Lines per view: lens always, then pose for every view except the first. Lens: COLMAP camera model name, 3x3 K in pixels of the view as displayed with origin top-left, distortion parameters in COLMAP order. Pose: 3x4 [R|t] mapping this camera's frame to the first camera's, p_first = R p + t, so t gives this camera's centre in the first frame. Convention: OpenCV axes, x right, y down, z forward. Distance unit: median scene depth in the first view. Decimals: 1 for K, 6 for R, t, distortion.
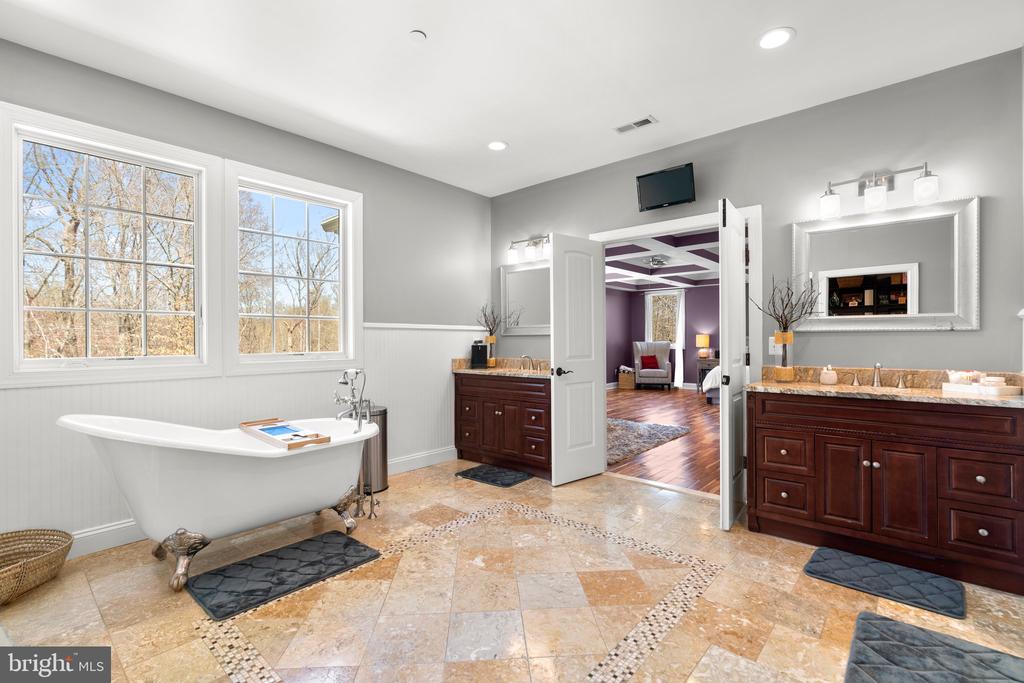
lens RADIAL K [[462.4, 0, 511.4], [0, 462.4, 352.6], [0, 0, 1]] dist [-0.012031, 0.000495]
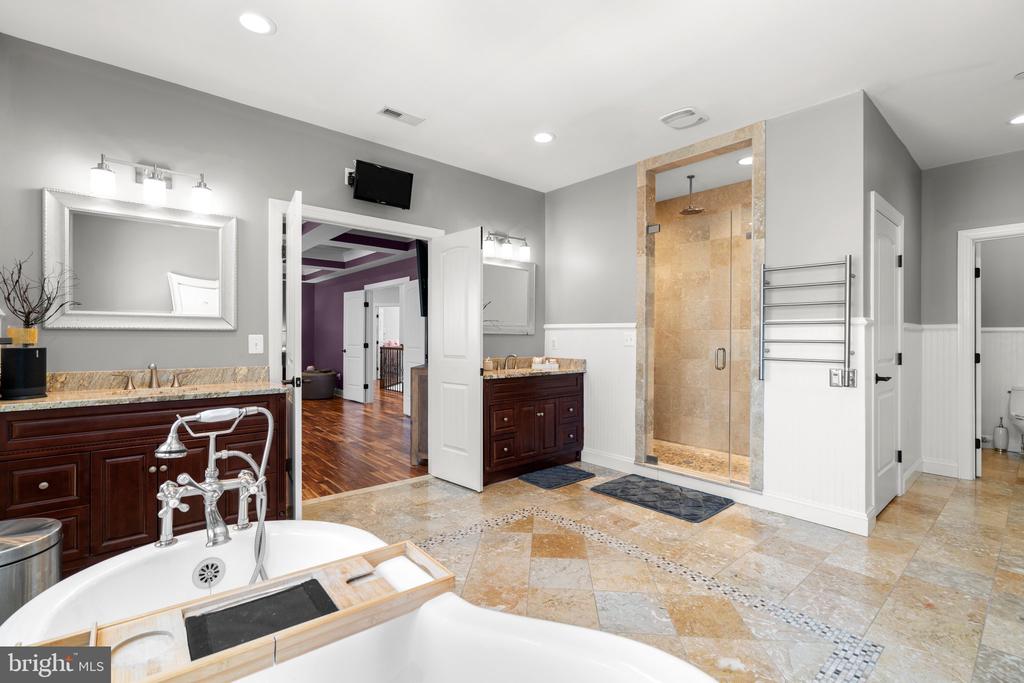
lens RADIAL K [[462.4, 0, 511.4], [0, 462.4, 352.6], [0, 0, 1]] dist [-0.012031, 0.000495]
pose [[0.137701, -0.031777, 0.989964, -0.913239], [0.016248, 0.999423, 0.029821, -0.036455], [-0.990341, 0.011978, 0.138138, 0.880731]]
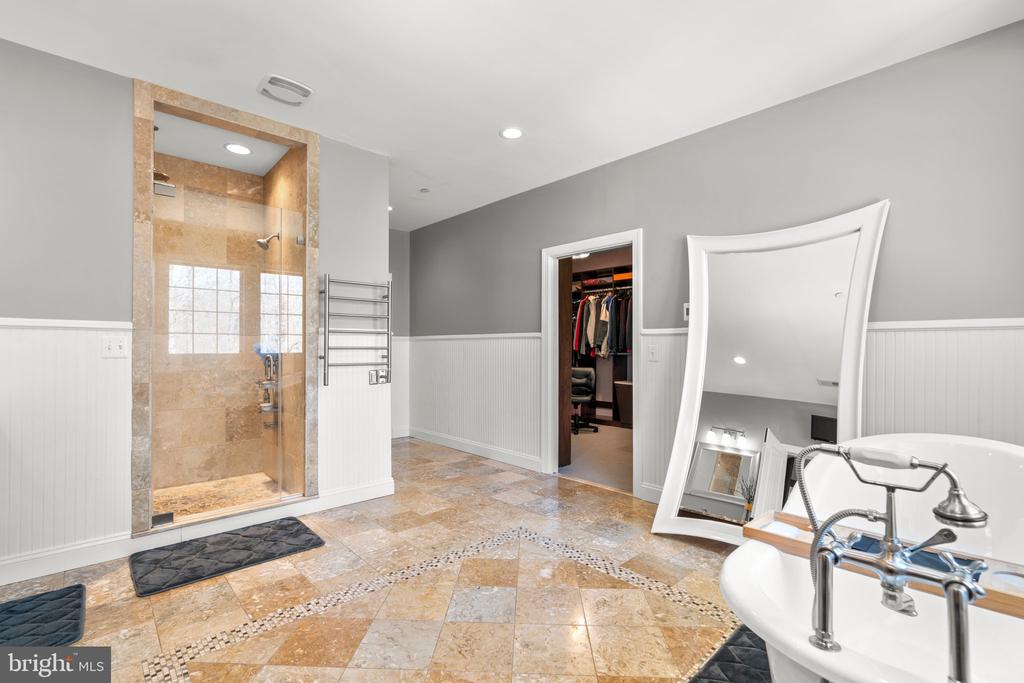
lens RADIAL K [[462.4, 0, 511.4], [0, 462.4, 352.6], [0, 0, 1]] dist [-0.012031, 0.000495]
pose [[-0.995133, 0.000508, 0.098538, -0.188031], [0.003155, 0.999638, 0.026711, -0.038539], [-0.098489, 0.026892, -0.994775, 1.664649]]
